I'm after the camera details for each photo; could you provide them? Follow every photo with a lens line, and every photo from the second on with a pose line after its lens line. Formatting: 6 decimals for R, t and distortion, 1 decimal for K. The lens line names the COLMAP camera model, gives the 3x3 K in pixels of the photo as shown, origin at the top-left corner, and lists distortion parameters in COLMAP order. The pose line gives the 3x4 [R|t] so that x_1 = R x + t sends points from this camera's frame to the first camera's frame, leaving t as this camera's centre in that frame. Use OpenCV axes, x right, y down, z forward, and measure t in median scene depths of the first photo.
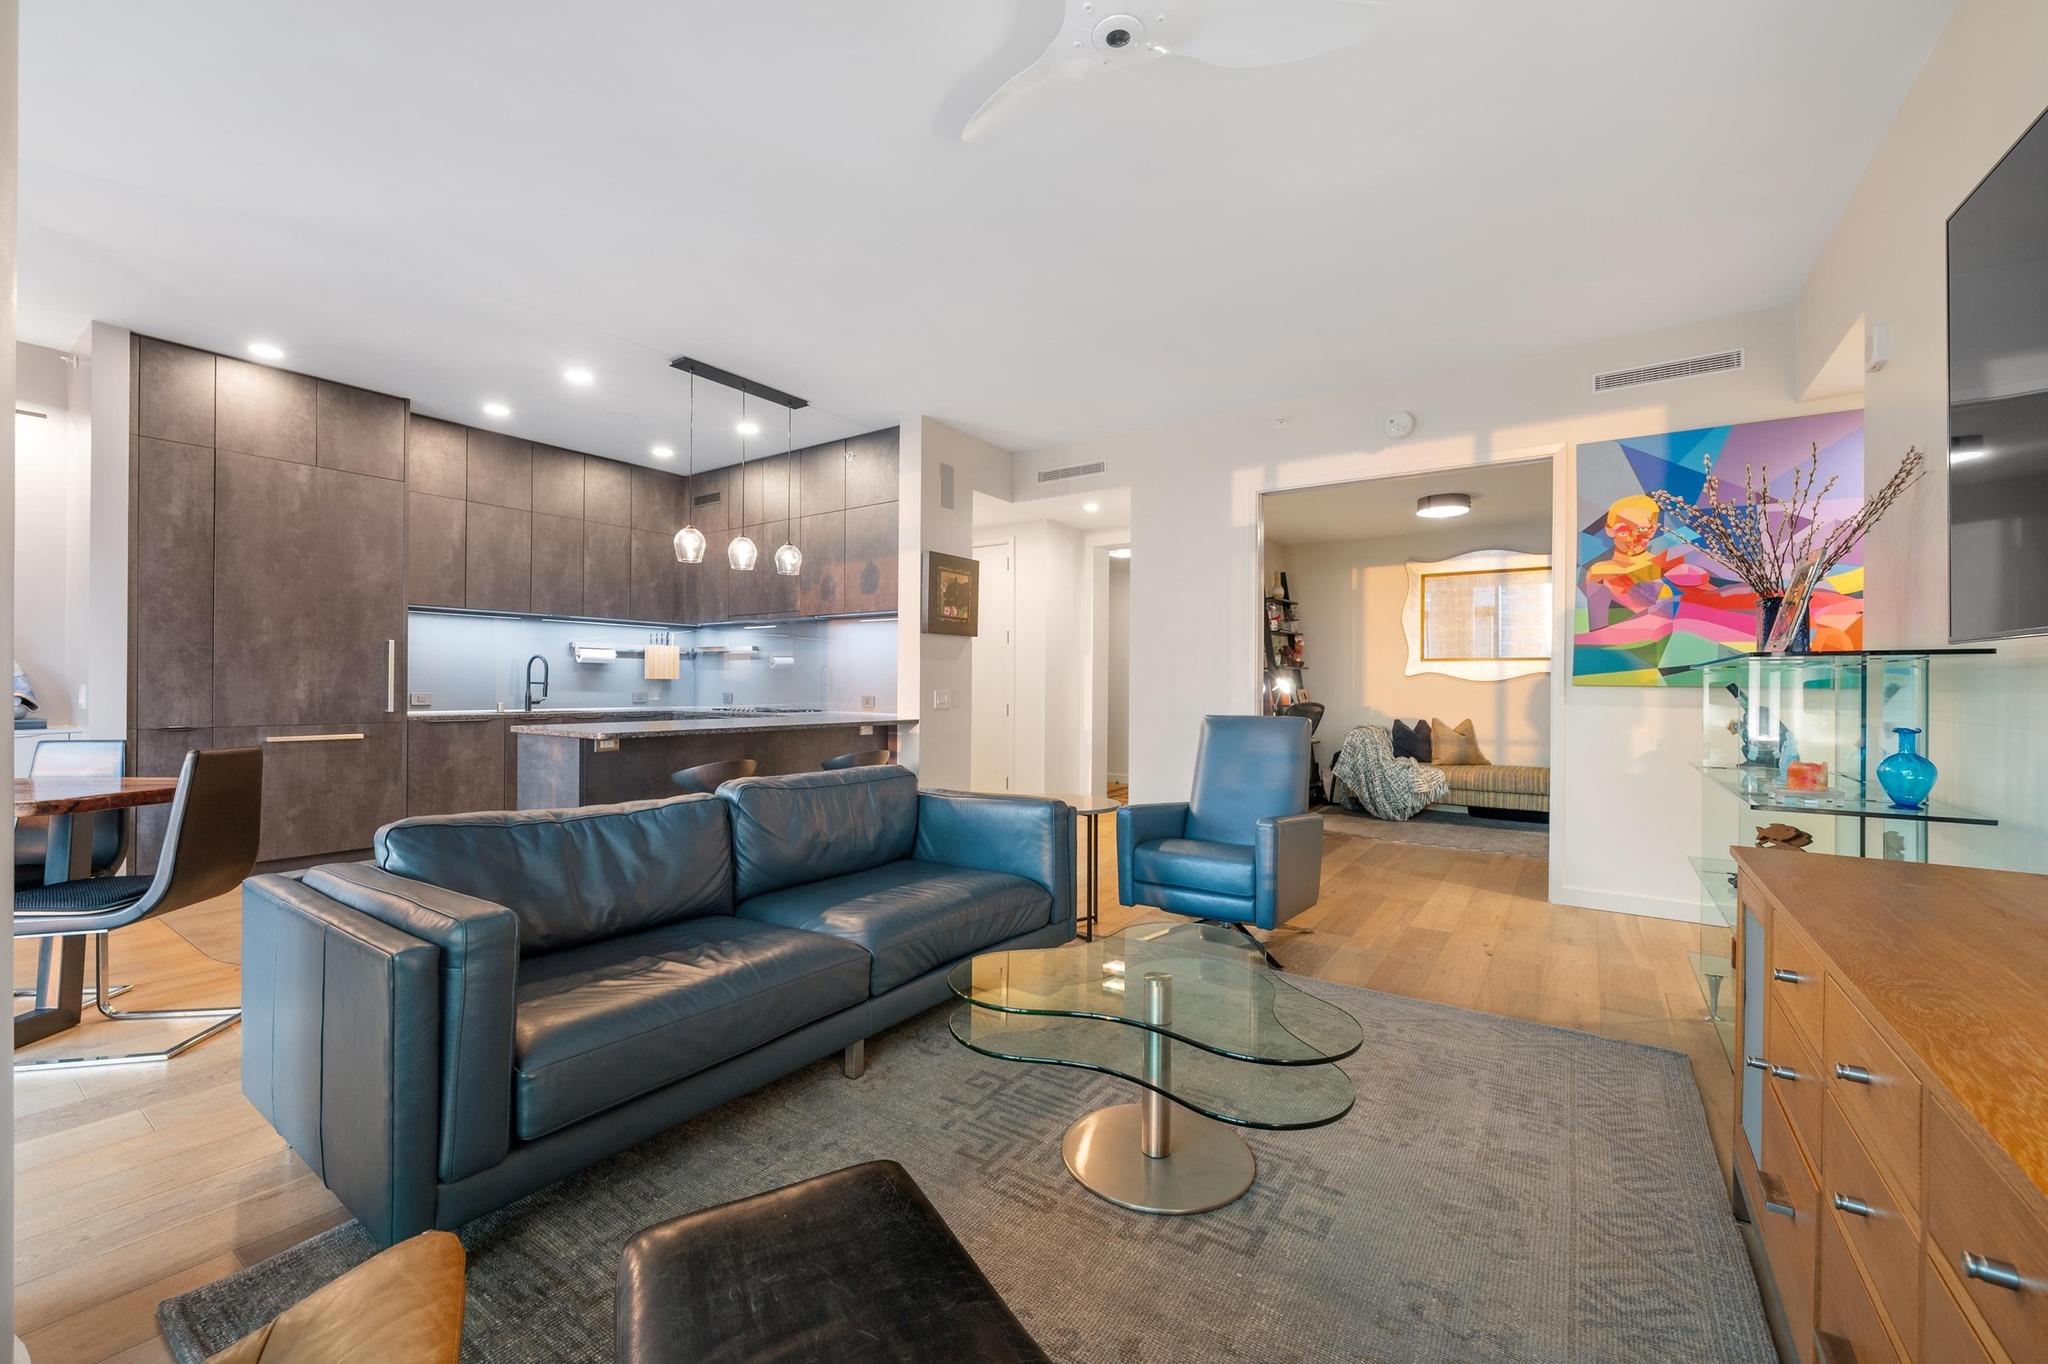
lens RADIAL K [[825.6, 0, 1007.0], [0, 825.6, 684.7], [0, 0, 1]] dist [-0.001548, 0.000040]
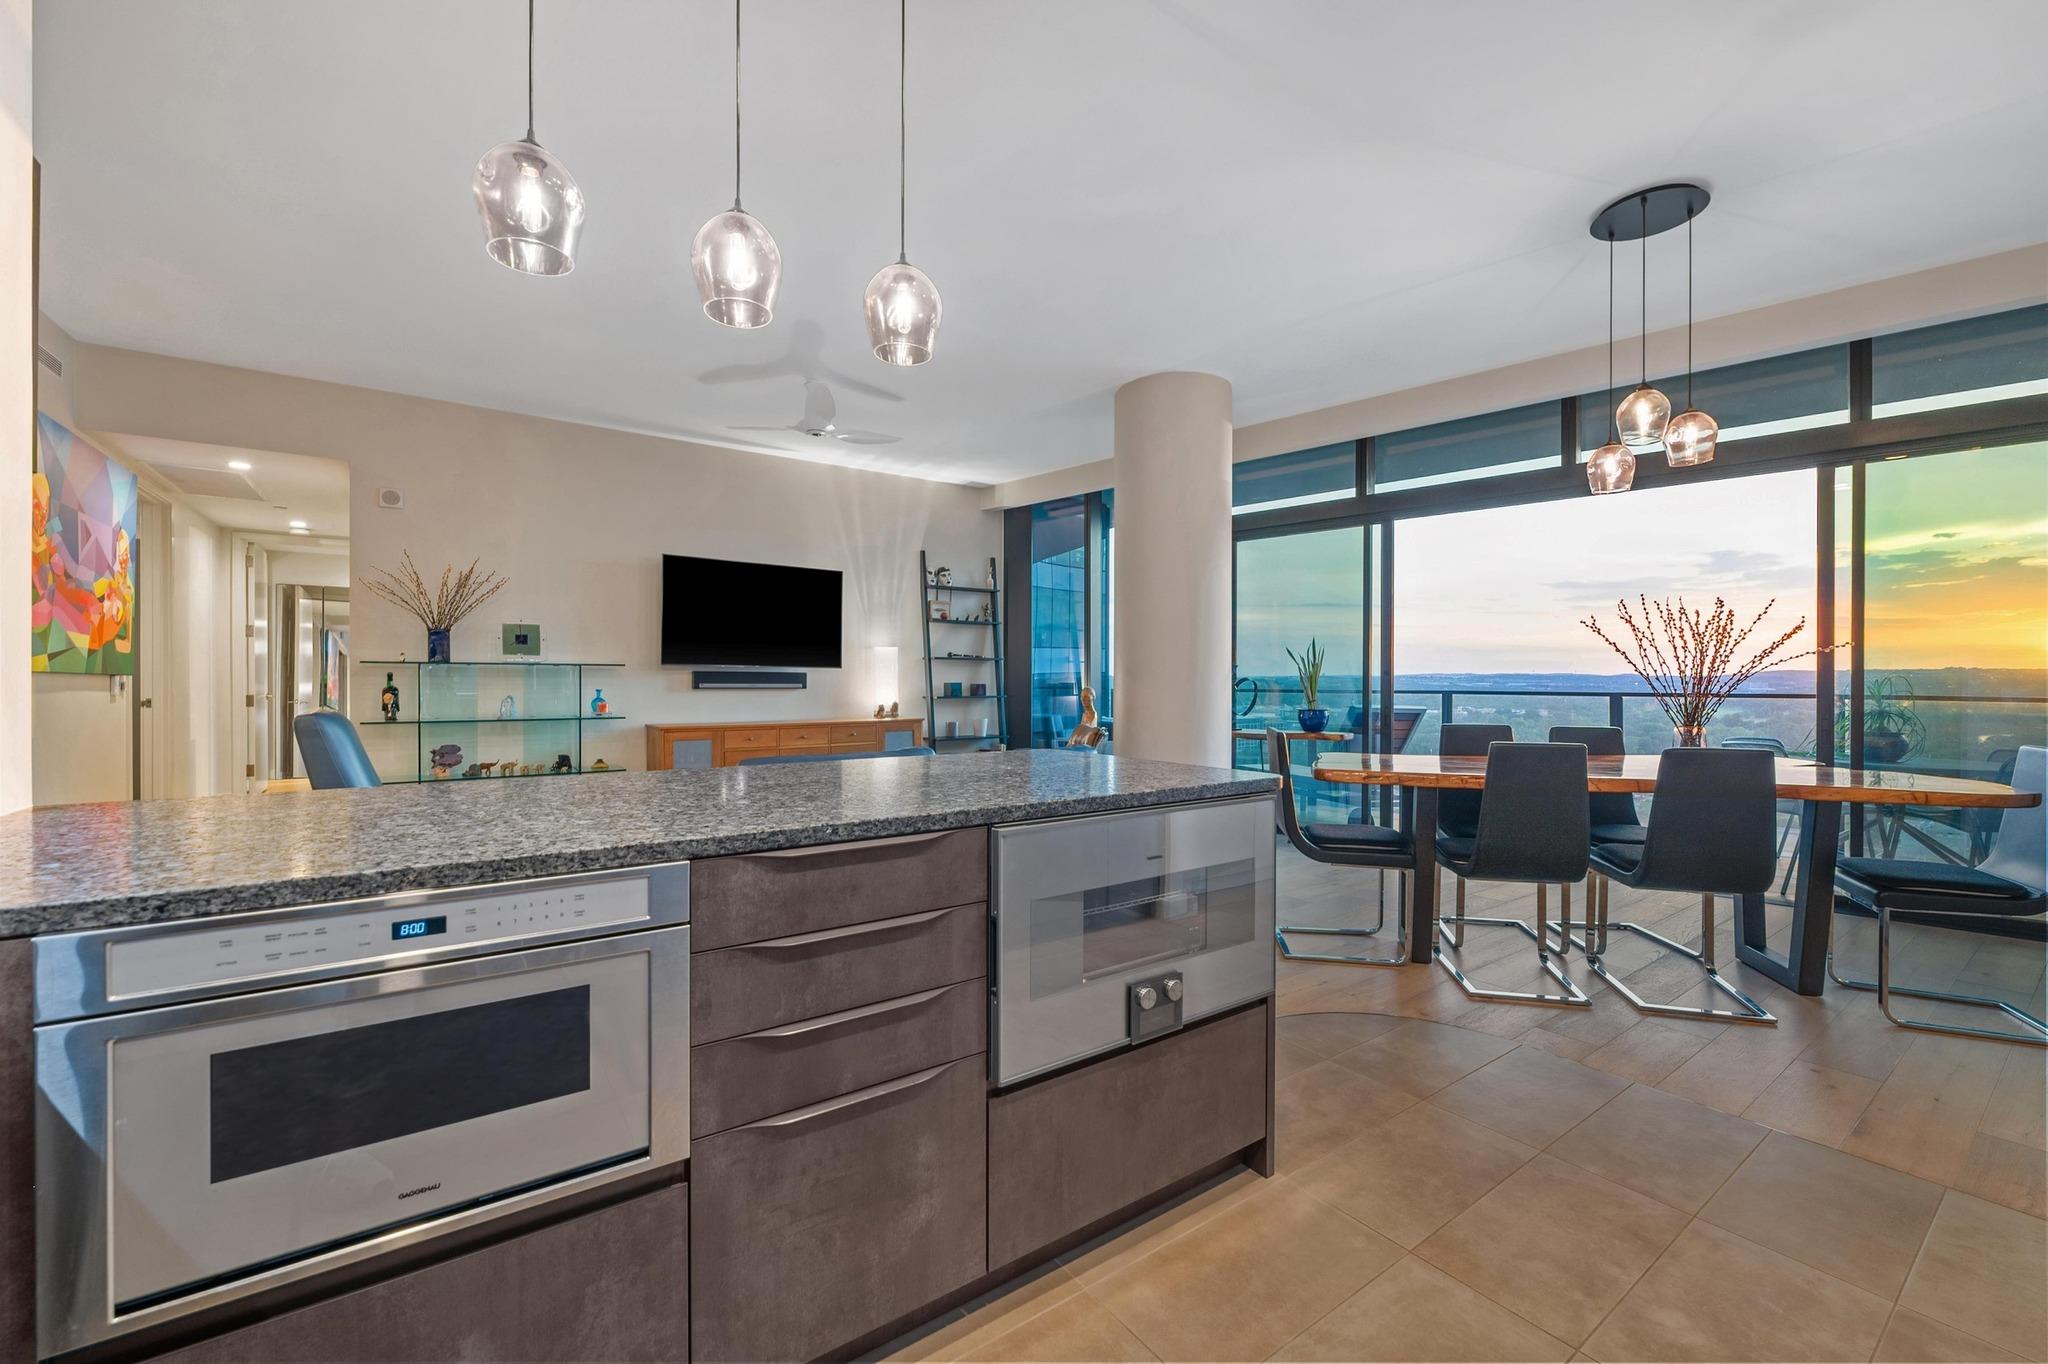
lens RADIAL K [[815.4, 0, 1025.1], [0, 815.4, 685.0], [0, 0, 1]] dist [-0.003630, 0.000070]
pose [[-0.943049, -0.011031, 0.332470, -0.515466], [-0.008779, 0.999927, 0.008274, -0.000761], [-0.332537, 0.004884, -0.943078, 1.221449]]
